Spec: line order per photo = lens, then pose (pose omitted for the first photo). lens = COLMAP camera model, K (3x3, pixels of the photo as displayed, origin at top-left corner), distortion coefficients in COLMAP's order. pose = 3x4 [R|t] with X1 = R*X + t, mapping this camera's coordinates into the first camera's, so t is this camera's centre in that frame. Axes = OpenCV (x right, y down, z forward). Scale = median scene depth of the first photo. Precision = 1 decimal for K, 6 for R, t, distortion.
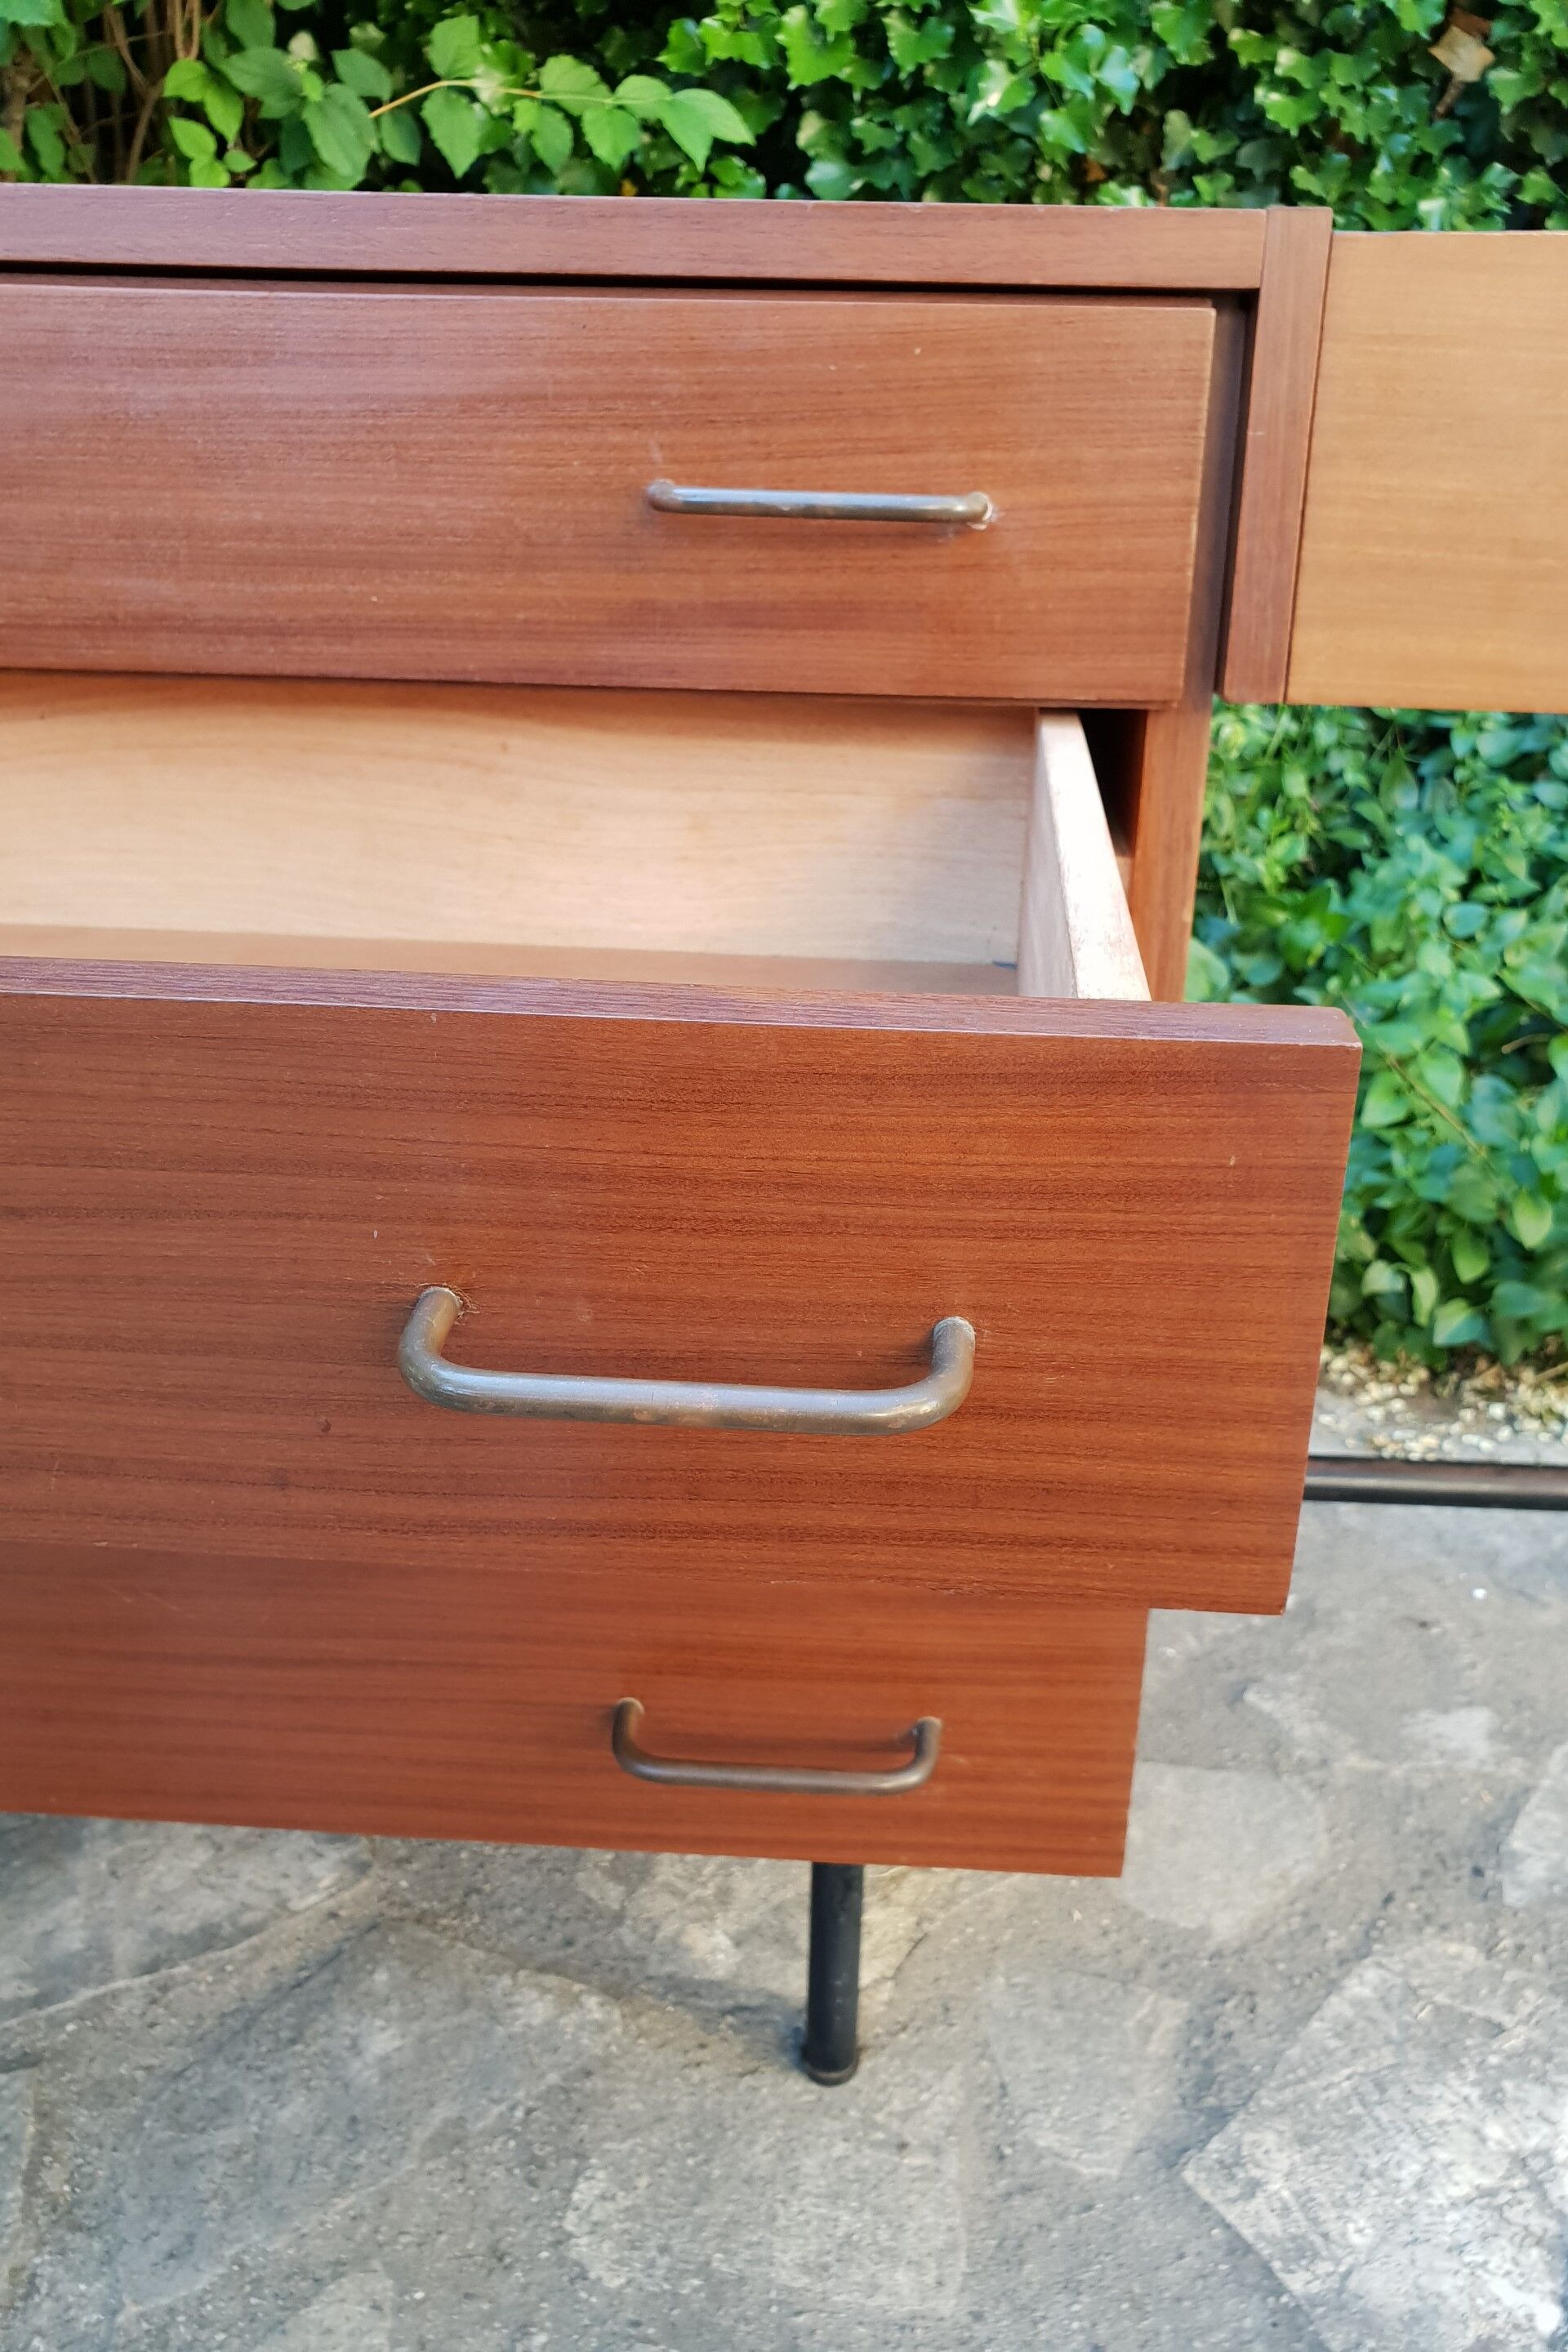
lens RADIAL K [[1871.4, 0, 813.8], [0, 1871.4, 1142.7], [0, 0, 1]] dist [-0.004409, 0.048084]
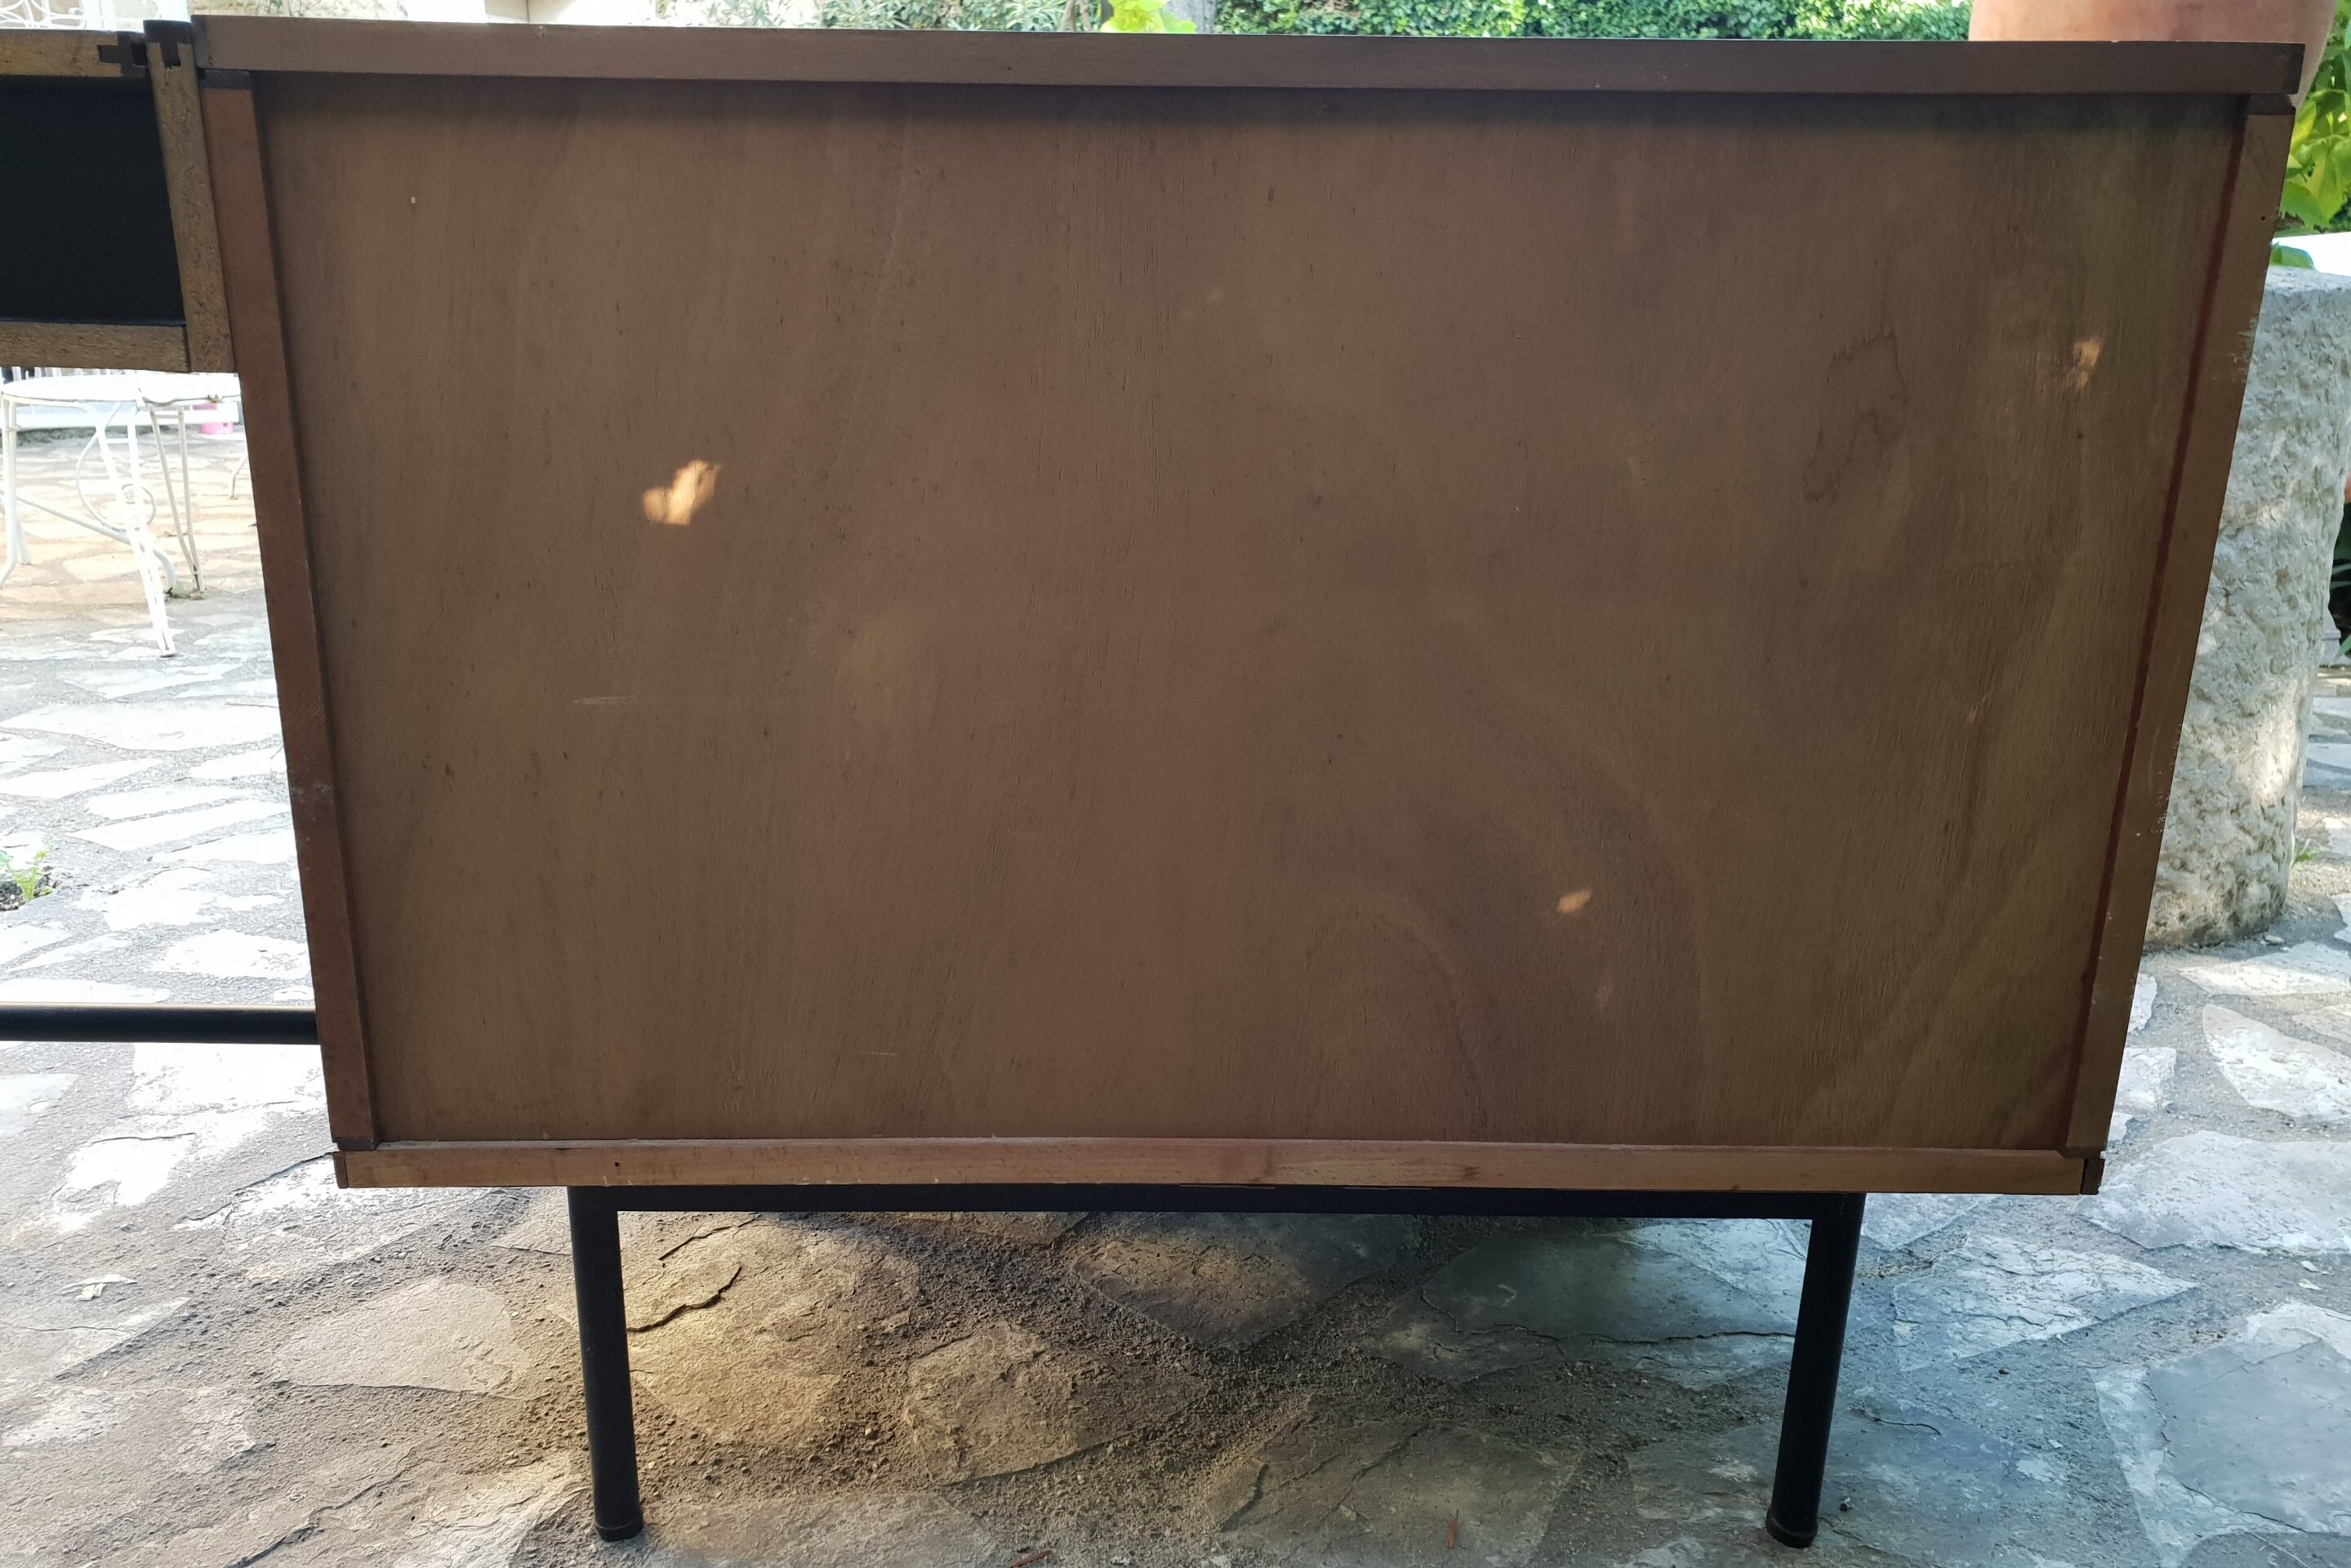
lens RADIAL K [[1836.8, 0, 1142.6], [0, 1836.8, 770.0], [0, 0, 1]] dist [0.025583, 0.009854]
pose [[-0.995064, -0.010946, -0.098629, -0.151708], [-0.067981, 0.799237, 0.597159, -0.693163], [0.072291, 0.600916, -0.796036, 1.858869]]
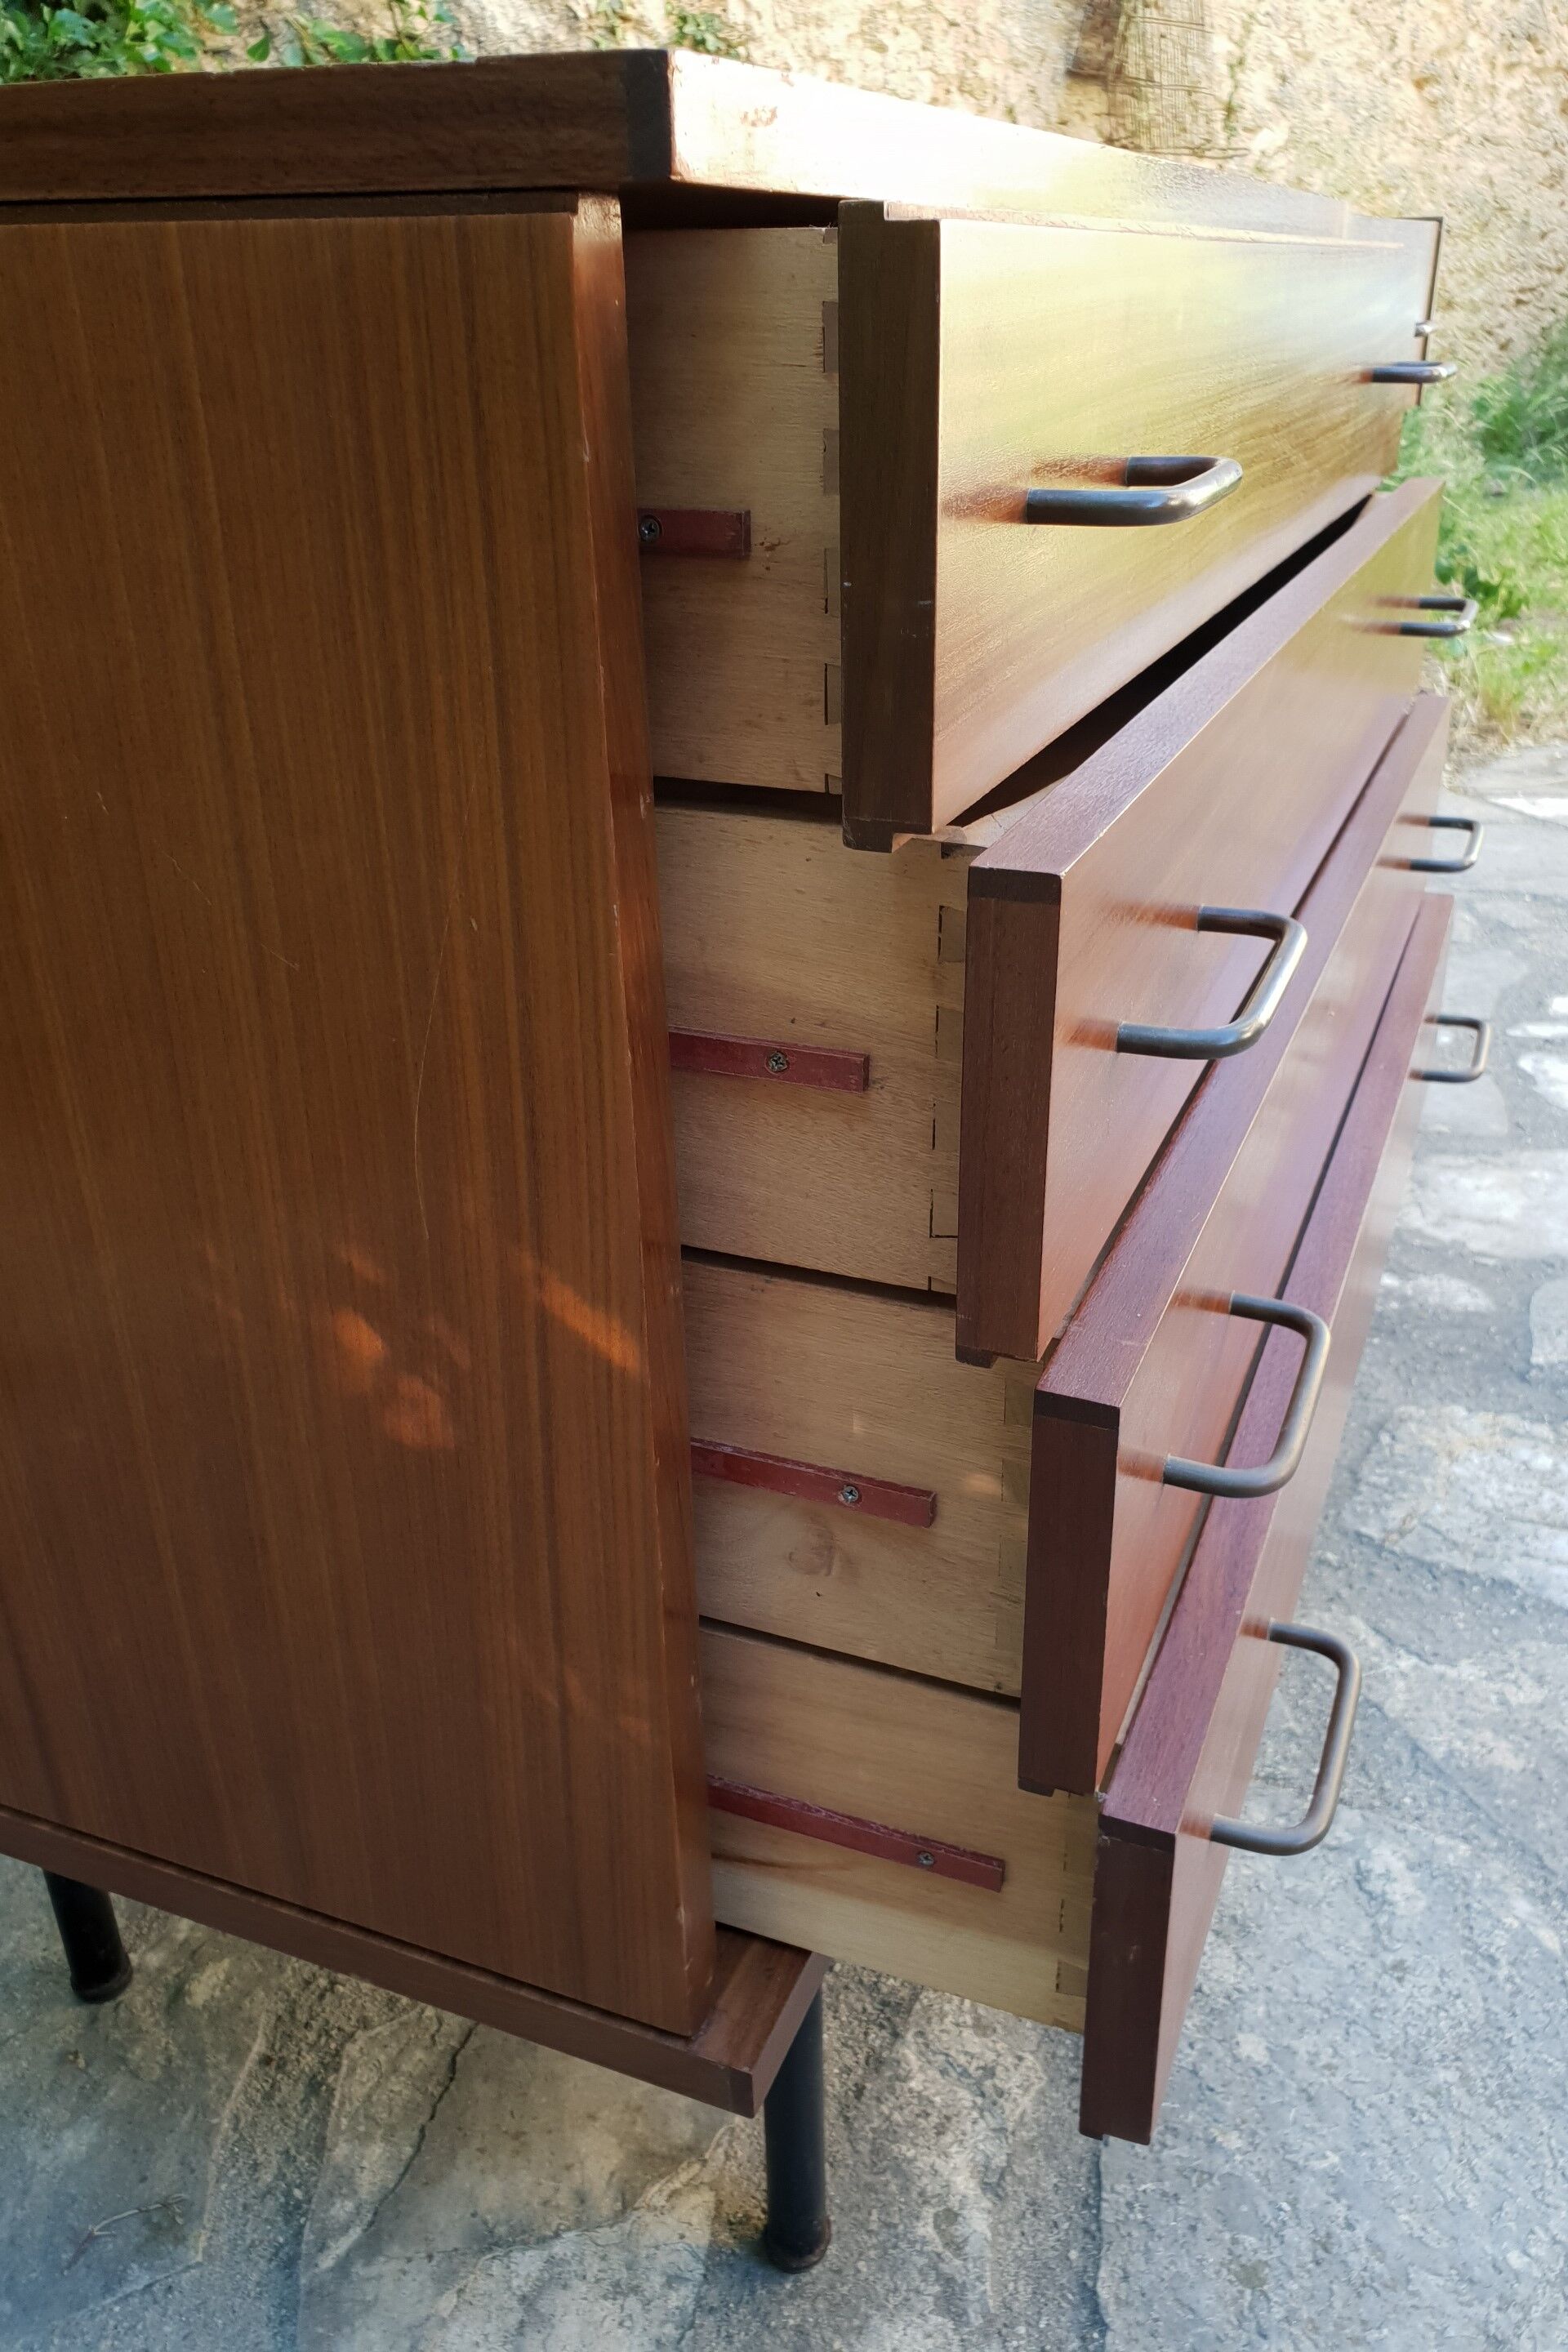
lens RADIAL K [[1881.2, 0, 809.6], [0, 1881.2, 1167.2], [0, 0, 1]] dist [-0.037823, 0.093599]
pose [[0.307526, -0.427833, 0.849933, -1.155216], [0.360183, 0.879094, 0.312189, -0.241830], [-0.880736, 0.210126, 0.424442, 0.499162]]
